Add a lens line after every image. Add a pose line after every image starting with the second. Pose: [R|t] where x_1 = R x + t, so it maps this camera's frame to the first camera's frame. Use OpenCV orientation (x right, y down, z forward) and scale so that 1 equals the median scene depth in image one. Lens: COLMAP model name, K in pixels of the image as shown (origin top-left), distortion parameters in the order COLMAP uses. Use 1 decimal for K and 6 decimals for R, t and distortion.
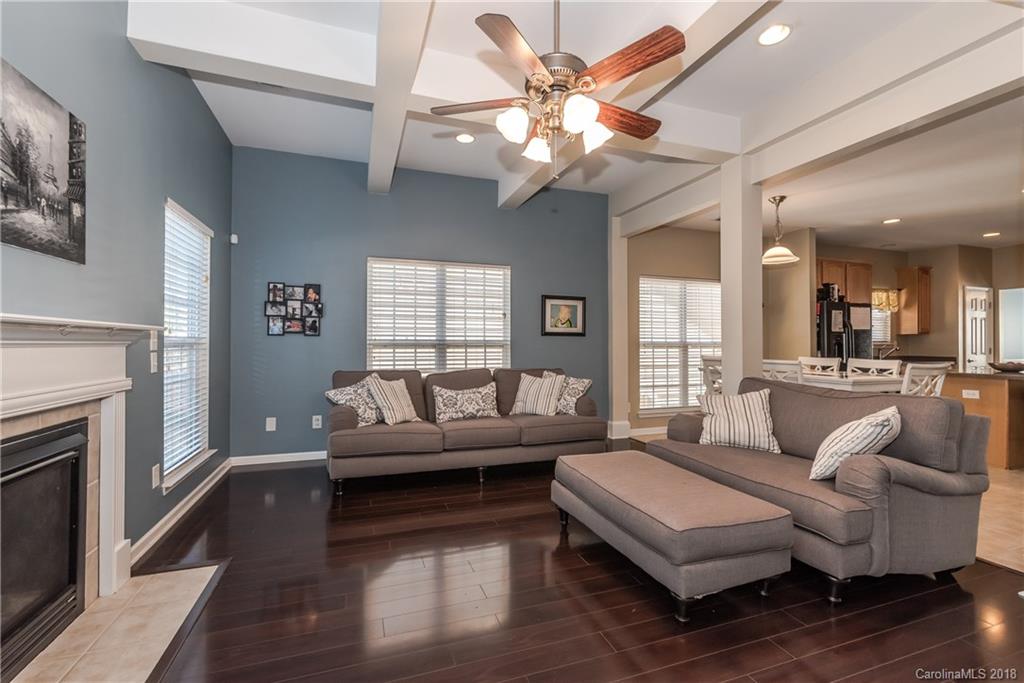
lens RADIAL K [[443.7, 0, 509.3], [0, 443.7, 338.9], [0, 0, 1]] dist [0.000826, 0.000771]
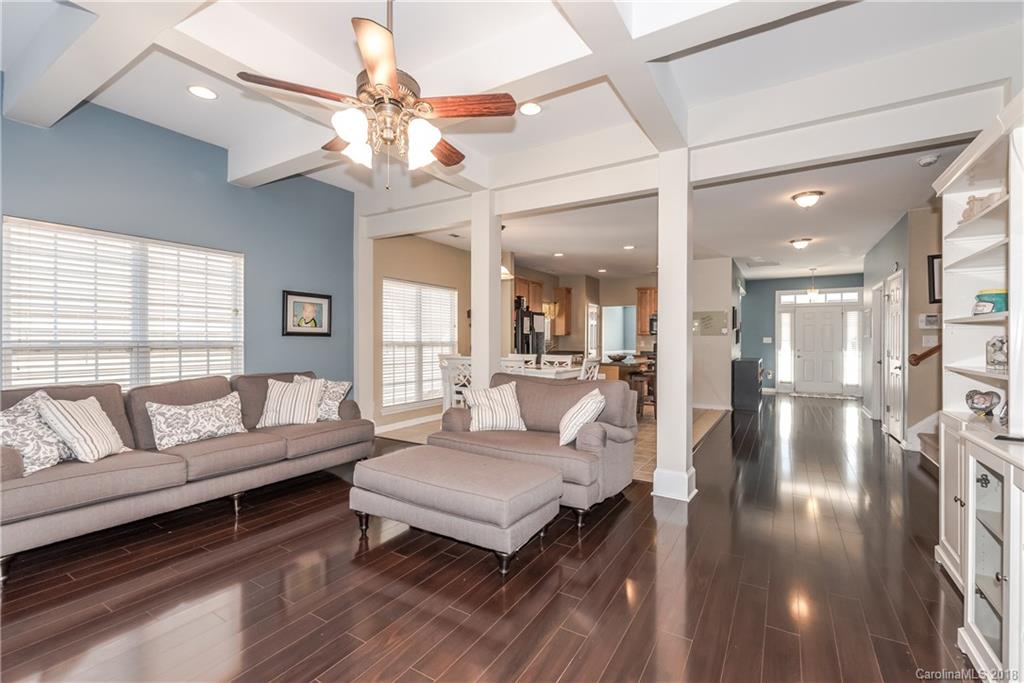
lens RADIAL K [[443.7, 0, 516.3], [0, 443.7, 339.7], [0, 0, 1]] dist [0.000826, 0.000771]
pose [[0.773249, 0.000572, 0.634102, -0.158979], [-0.007460, 0.999939, 0.008196, -0.012687], [-0.634058, -0.011068, 0.773206, 0.009528]]
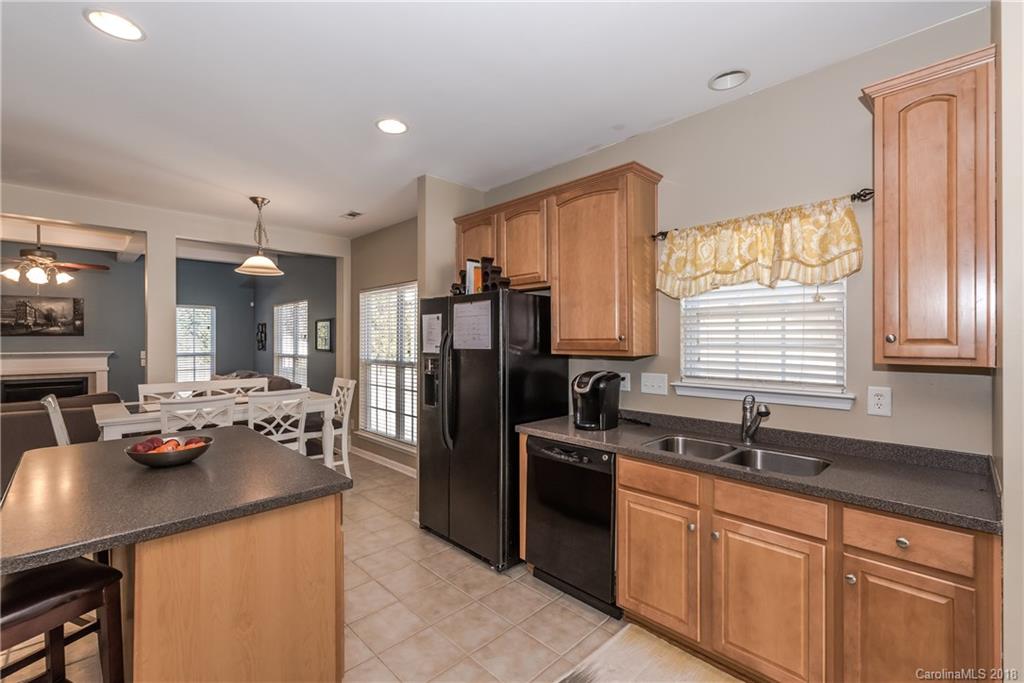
lens RADIAL K [[443.7, 0, 526.8], [0, 443.7, 337.8], [0, 0, 1]] dist [0.000826, 0.000771]
pose [[0.432136, -0.005955, -0.901789, 1.783522], [0.012593, 0.999921, -0.000569, -0.045968], [0.901721, -0.011111, 0.432176, 1.216572]]
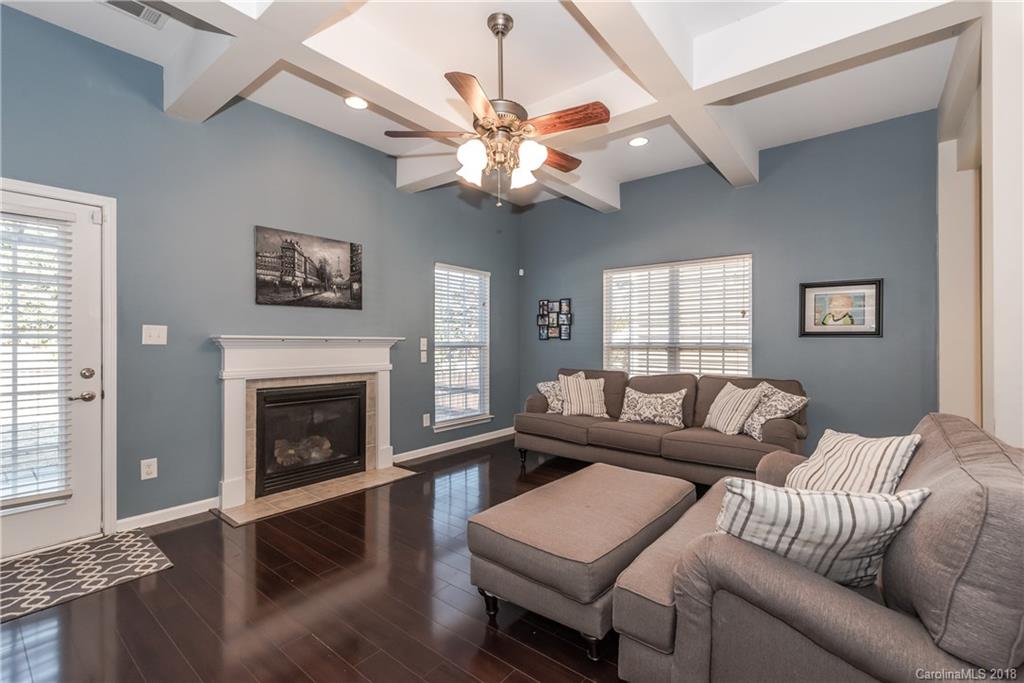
lens RADIAL K [[443.7, 0, 521.6], [0, 443.7, 340.1], [0, 0, 1]] dist [0.000826, 0.000771]
pose [[0.539807, -0.005301, -0.841772, 0.561891], [0.008198, 0.999966, -0.001041, -0.006047], [0.841749, -0.006339, 0.539832, 0.217614]]
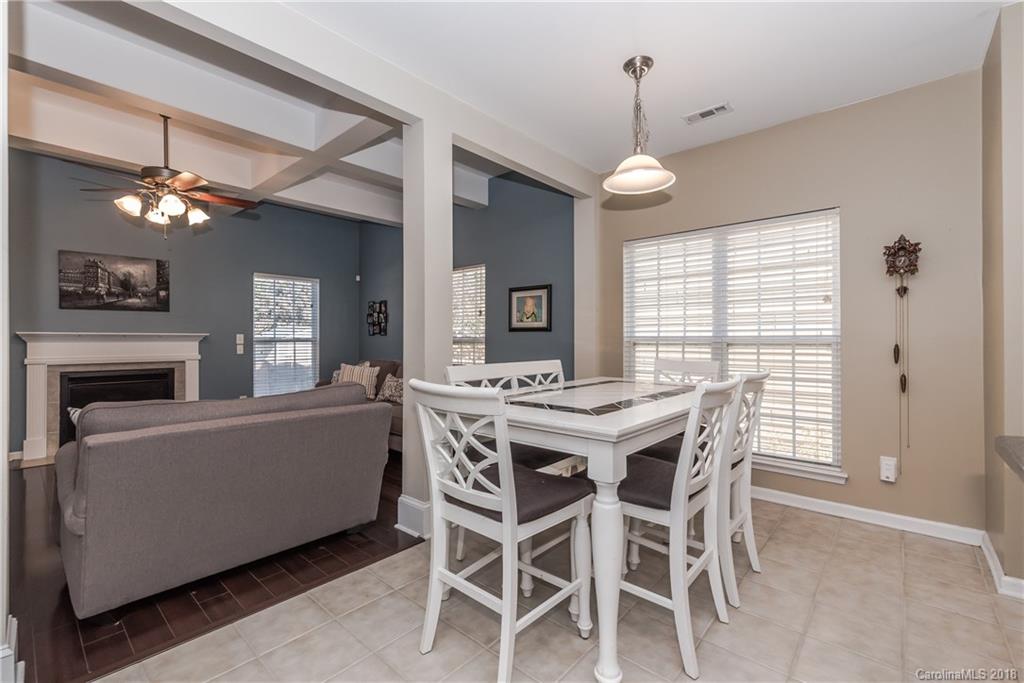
lens RADIAL K [[443.7, 0, 524.8], [0, 443.7, 334.4], [0, 0, 1]] dist [0.000826, 0.000771]
pose [[0.488571, -0.012128, -0.872440, 1.104501], [0.011472, 0.999906, -0.007475, 0.006805], [0.872449, -0.006356, 0.488664, 0.696770]]
